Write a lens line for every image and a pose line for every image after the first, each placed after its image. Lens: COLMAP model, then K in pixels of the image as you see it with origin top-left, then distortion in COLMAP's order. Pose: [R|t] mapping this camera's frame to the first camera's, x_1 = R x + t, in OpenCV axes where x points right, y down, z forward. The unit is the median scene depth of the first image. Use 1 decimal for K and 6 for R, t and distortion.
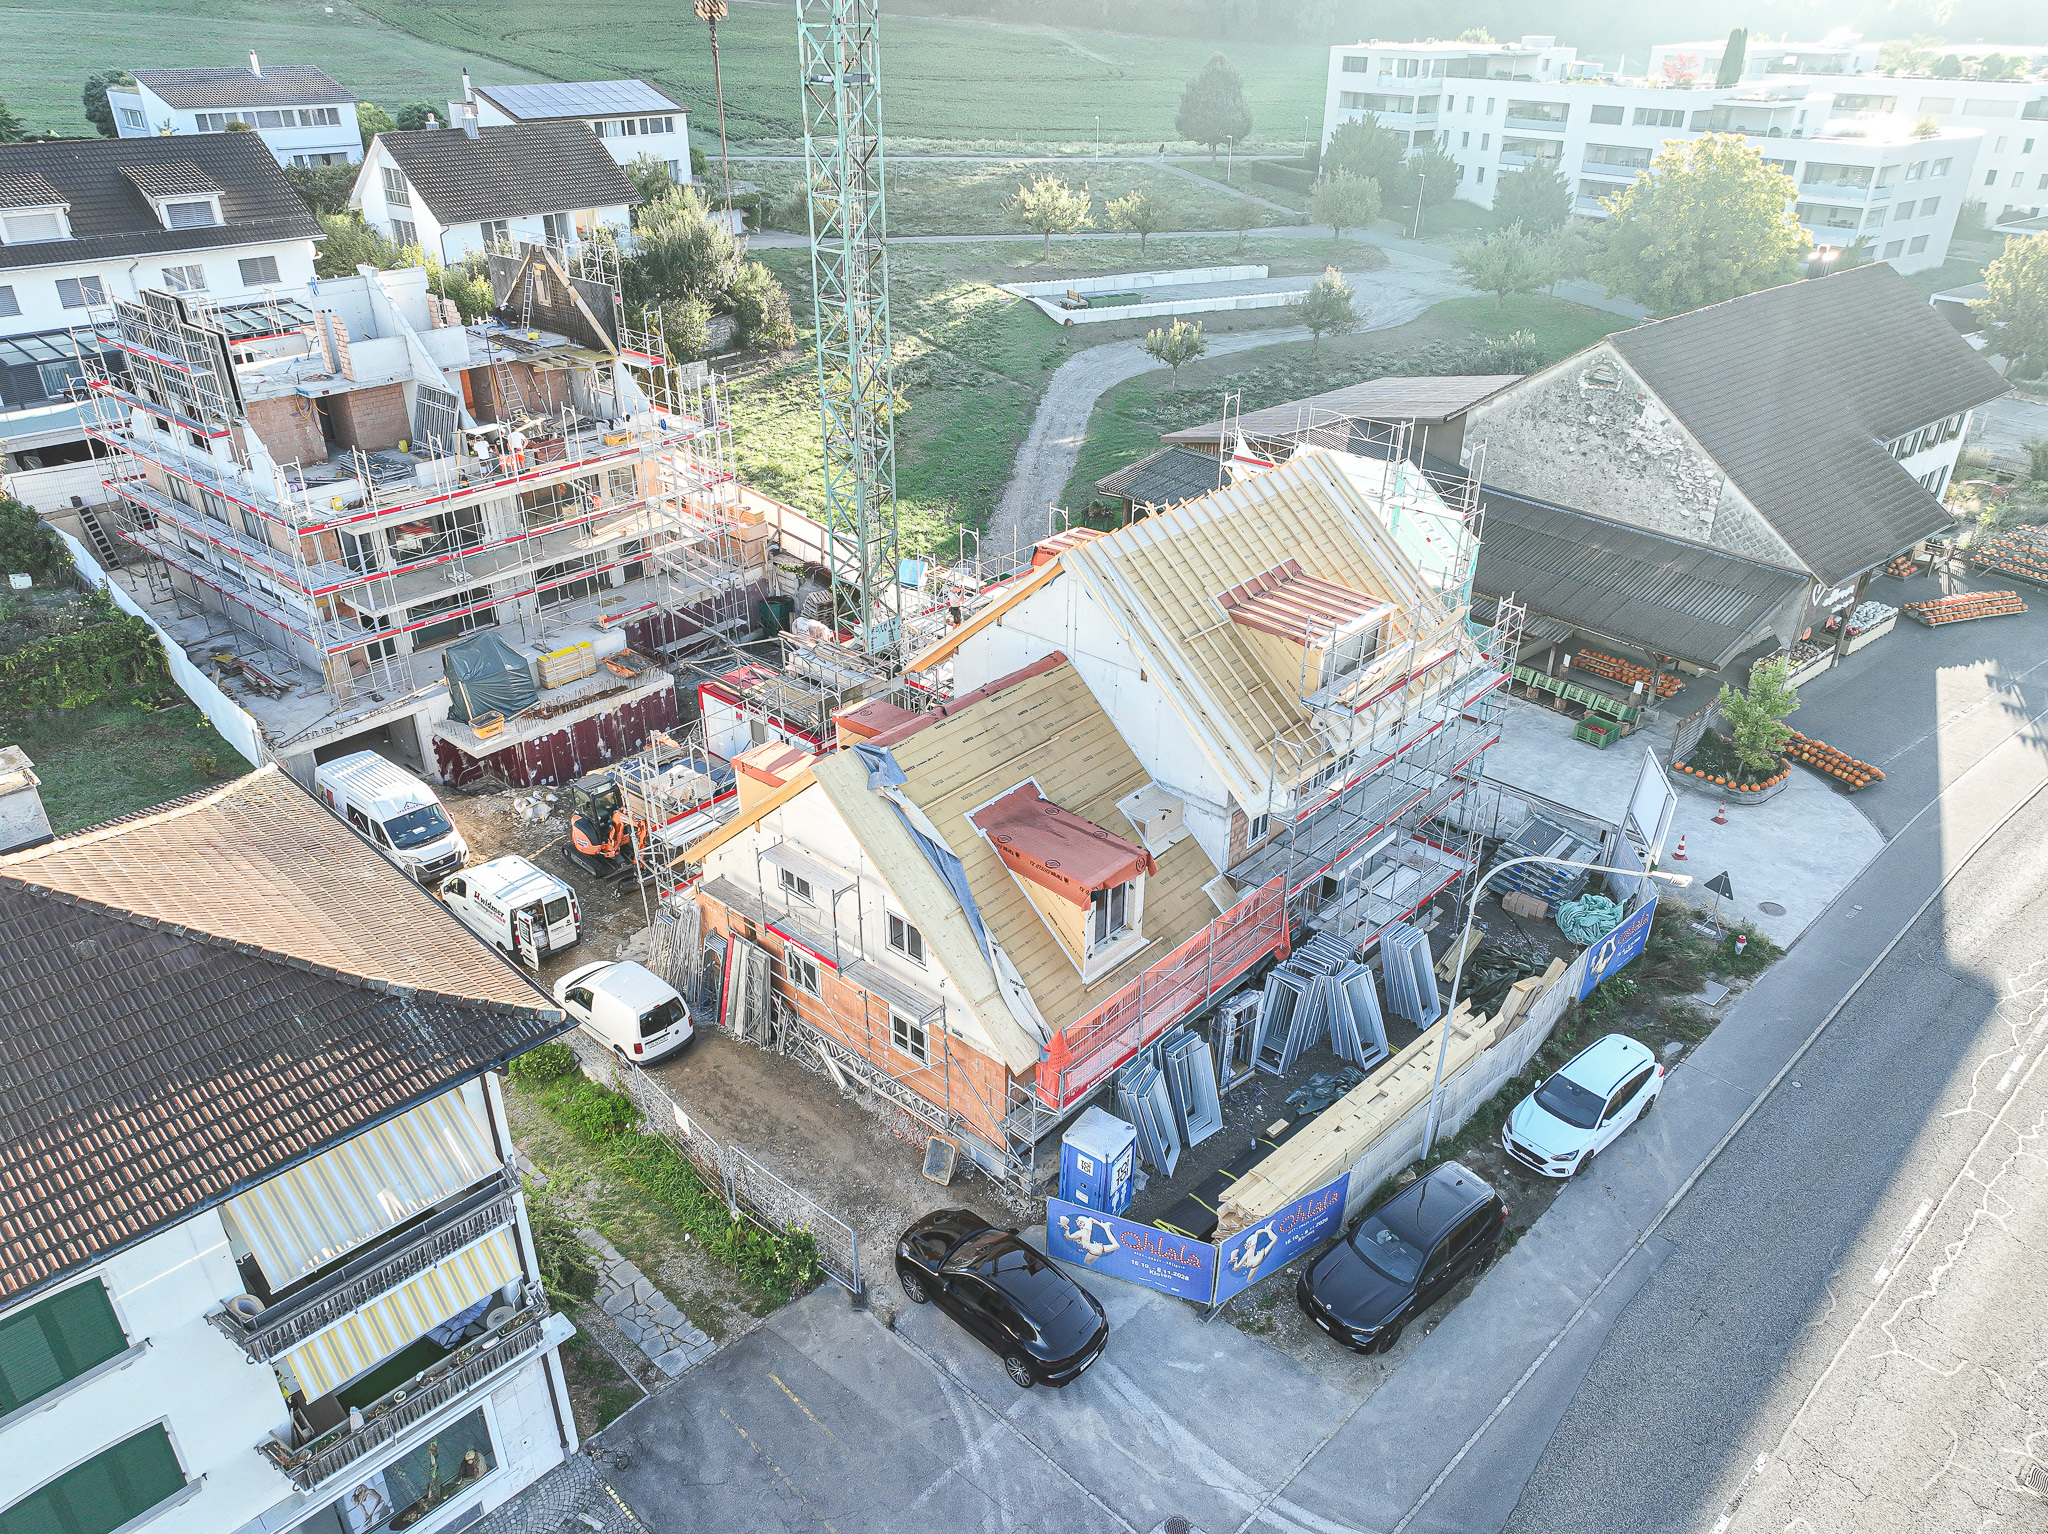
lens RADIAL K [[1437.3, 0, 1021.9], [0, 1437.3, 774.5], [0, 0, 1]] dist [-0.006489, 0.024694]
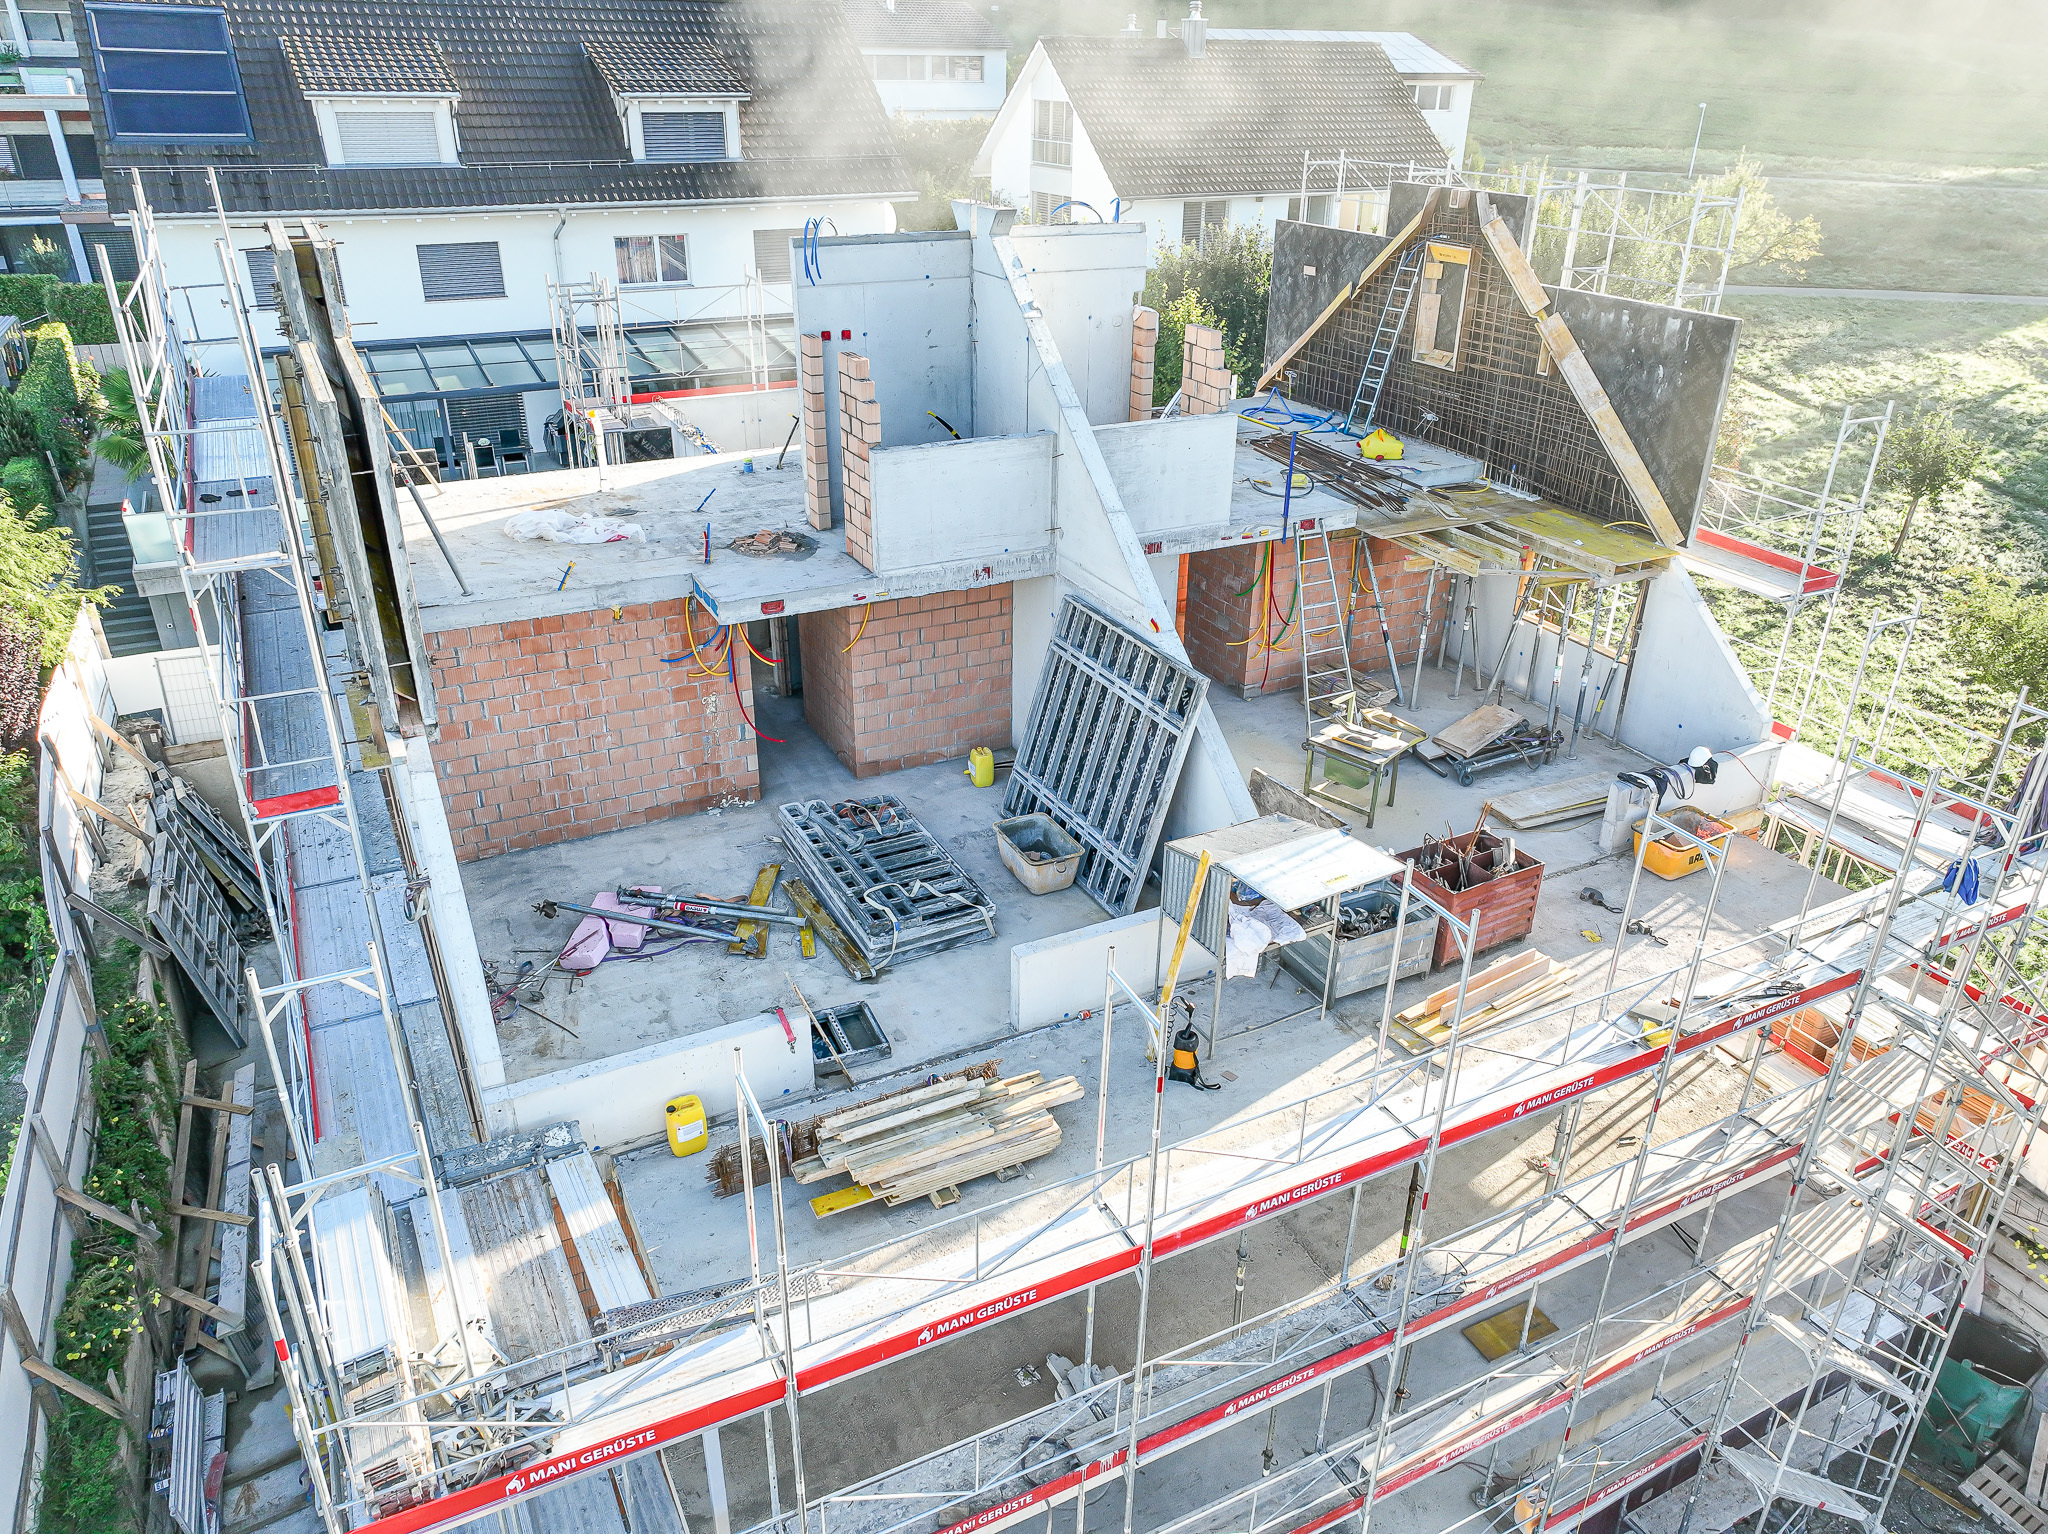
lens RADIAL K [[1437.3, 0, 1028.9], [0, 1437.3, 774.2], [0, 0, 1]] dist [-0.006489, 0.024694]
pose [[0.929189, 0.171542, -0.327385, -0.323016], [-0.184459, 0.982803, -0.008571, -0.230995], [0.320285, 0.068353, 0.944852, 0.717848]]
